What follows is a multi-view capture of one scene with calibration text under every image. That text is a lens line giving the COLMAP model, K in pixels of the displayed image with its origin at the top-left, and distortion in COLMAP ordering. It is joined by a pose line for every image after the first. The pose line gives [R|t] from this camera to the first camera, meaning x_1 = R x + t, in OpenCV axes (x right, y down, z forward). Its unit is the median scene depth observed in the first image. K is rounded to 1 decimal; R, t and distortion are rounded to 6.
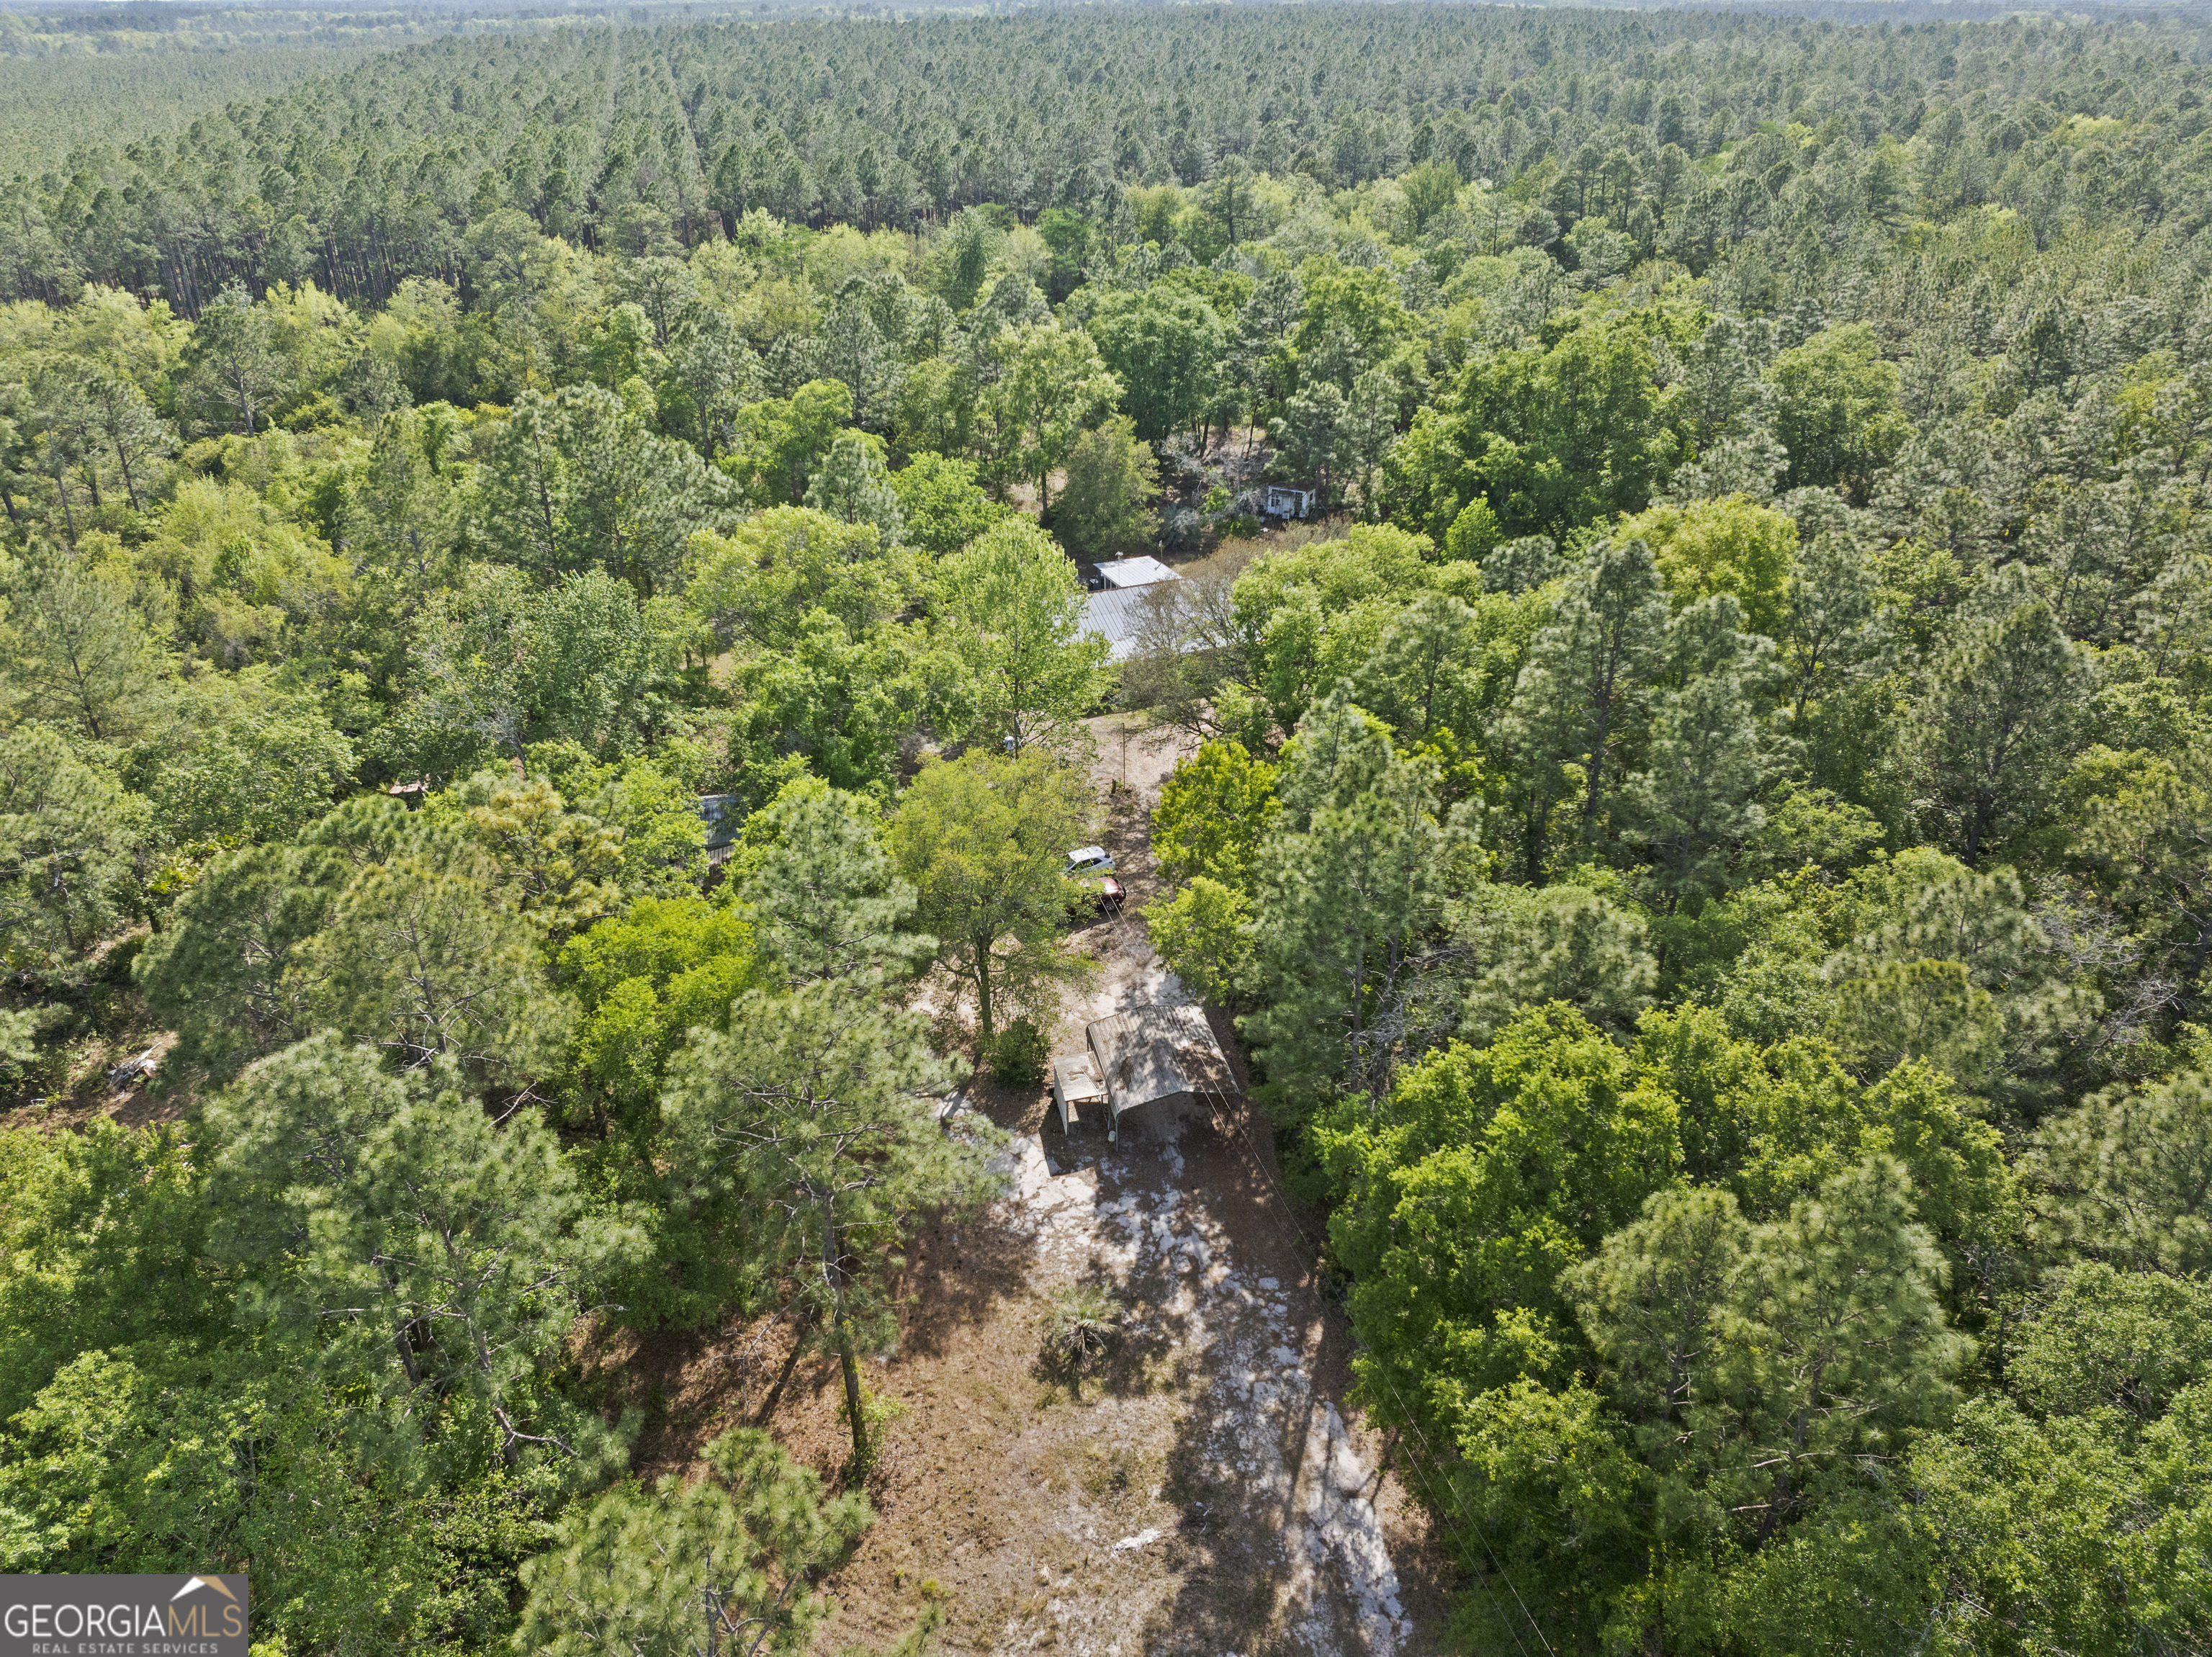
lens RADIAL K [[1543.8, 0, 1106.6], [0, 1543.8, 828.0], [0, 0, 1]] dist [-0.019466, -0.004368]
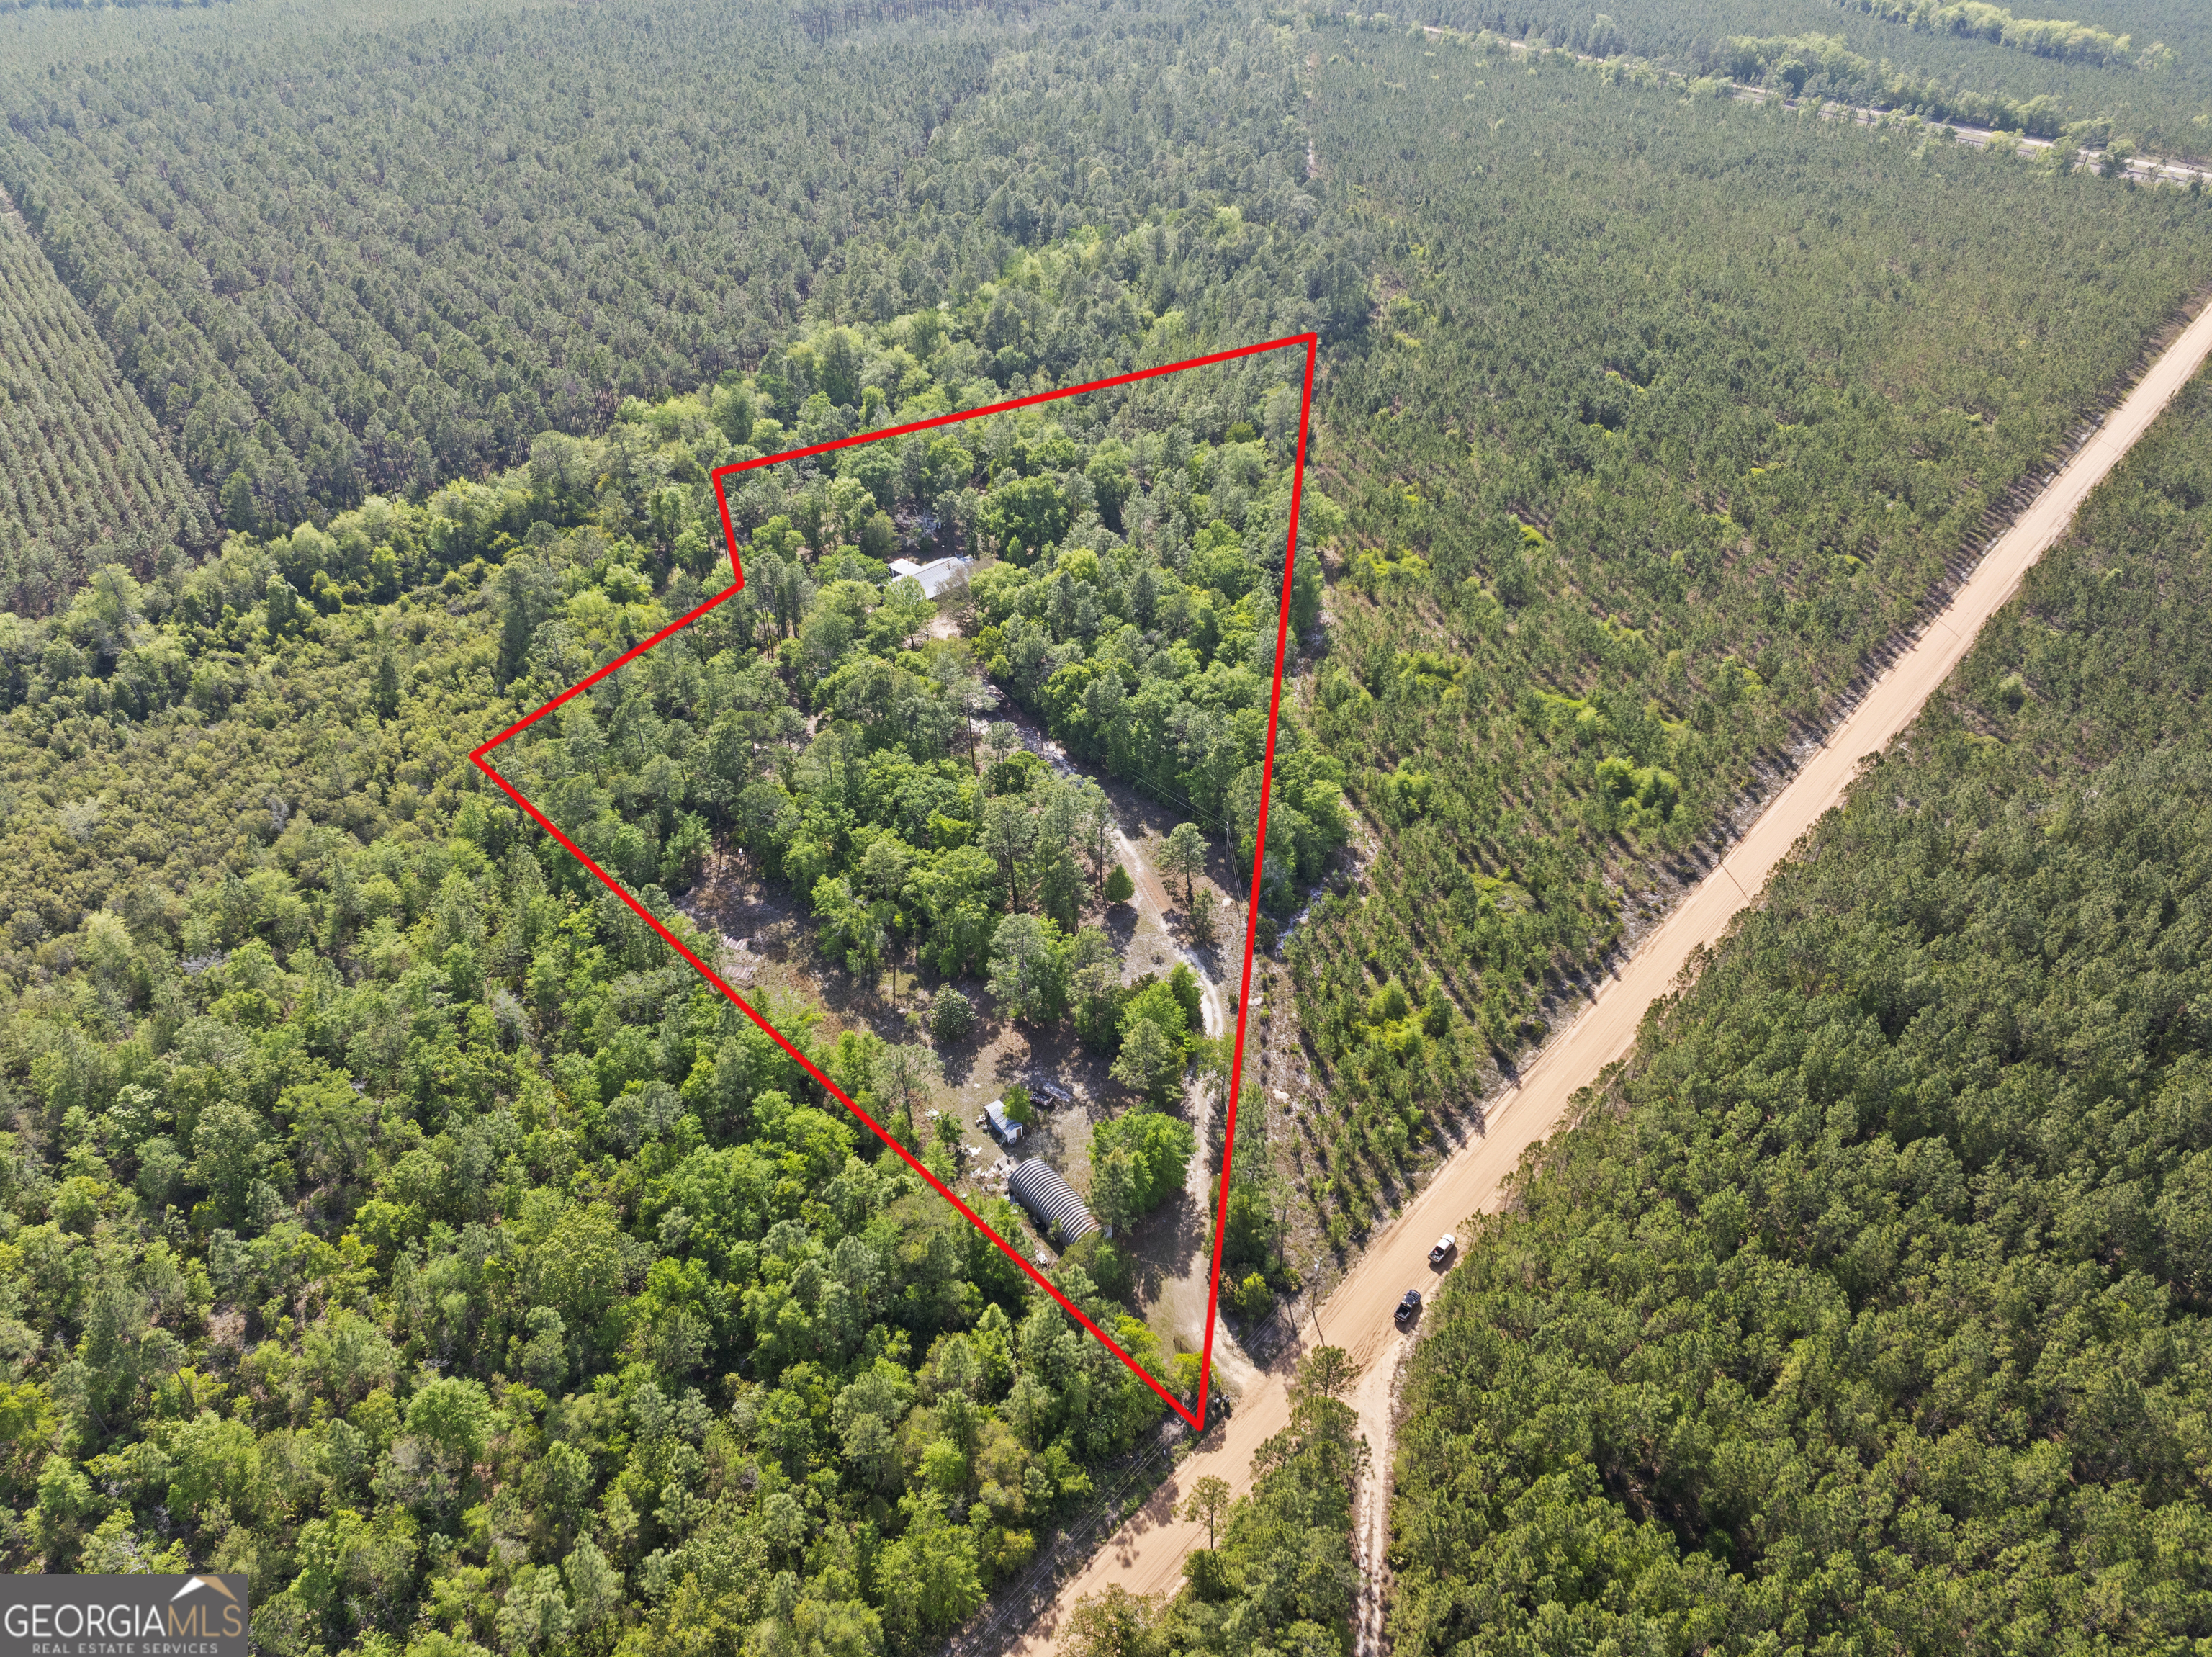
lens RADIAL K [[1543.8, 0, 1105.7], [0, 1543.8, 828.8], [0, 0, 1]] dist [-0.019466, -0.004368]
pose [[0.923095, -0.229389, 0.308670, -1.343975], [0.188826, 0.969566, 0.155841, -0.143234], [-0.335024, -0.085571, 0.938316, -4.027796]]
